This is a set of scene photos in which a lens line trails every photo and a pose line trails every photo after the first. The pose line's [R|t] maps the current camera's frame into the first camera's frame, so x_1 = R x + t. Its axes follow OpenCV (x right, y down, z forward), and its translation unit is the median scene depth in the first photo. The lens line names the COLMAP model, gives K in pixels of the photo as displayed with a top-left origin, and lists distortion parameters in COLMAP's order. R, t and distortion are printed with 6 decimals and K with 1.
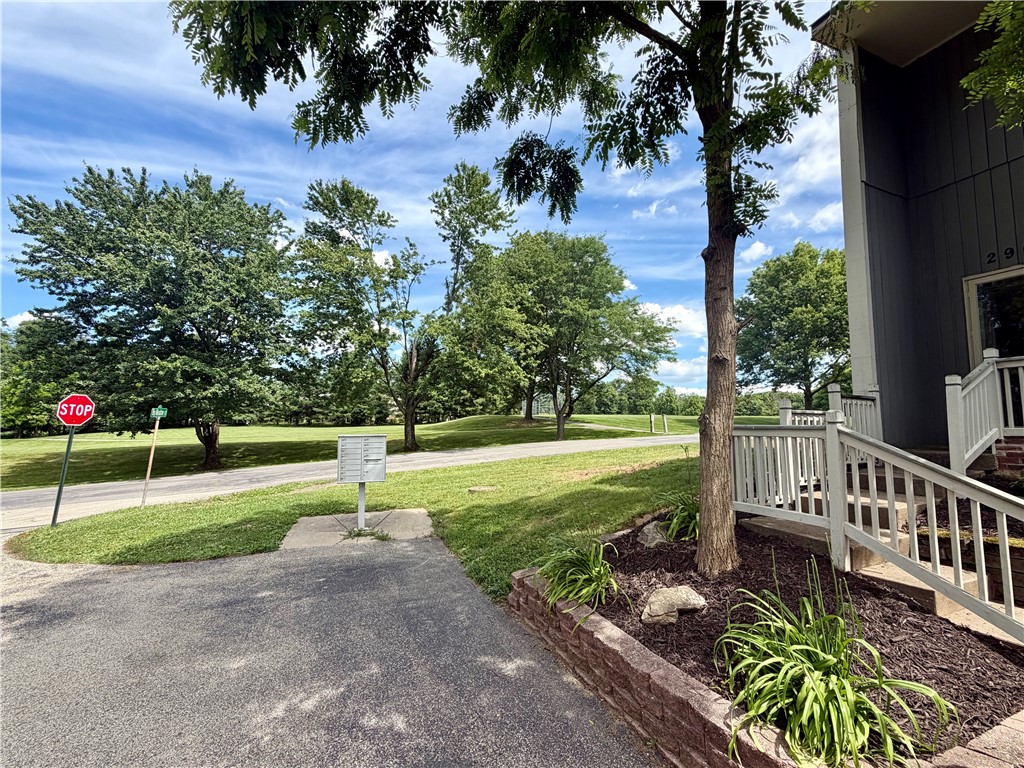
lens RADIAL K [[450.4, 0, 510.7], [0, 450.4, 385.2], [0, 0, 1]] dist [-0.003477, 0.000116]
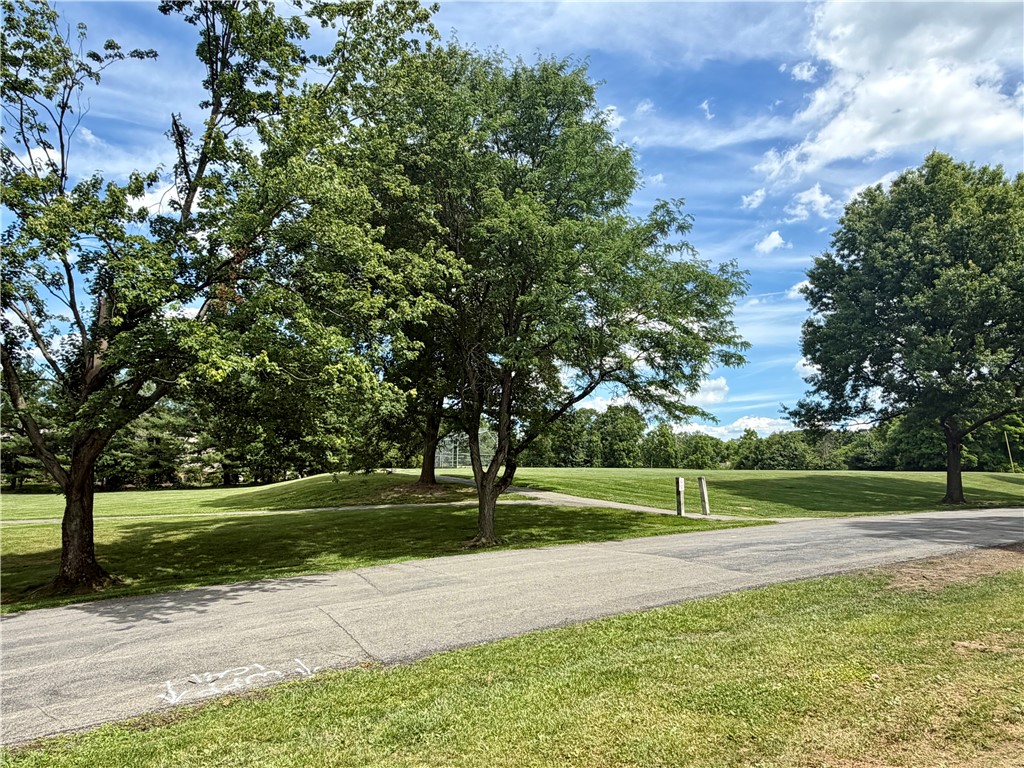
lens RADIAL K [[685.2, 0, 510.8], [0, 685.2, 388.5], [0, 0, 1]] dist [-0.003397, 0.001699]
pose [[0.991541, 0.014634, 0.128968, 0.058201], [-0.009071, 0.999007, -0.043616, 0.005060], [-0.129478, 0.042077, 0.990689, 0.415192]]
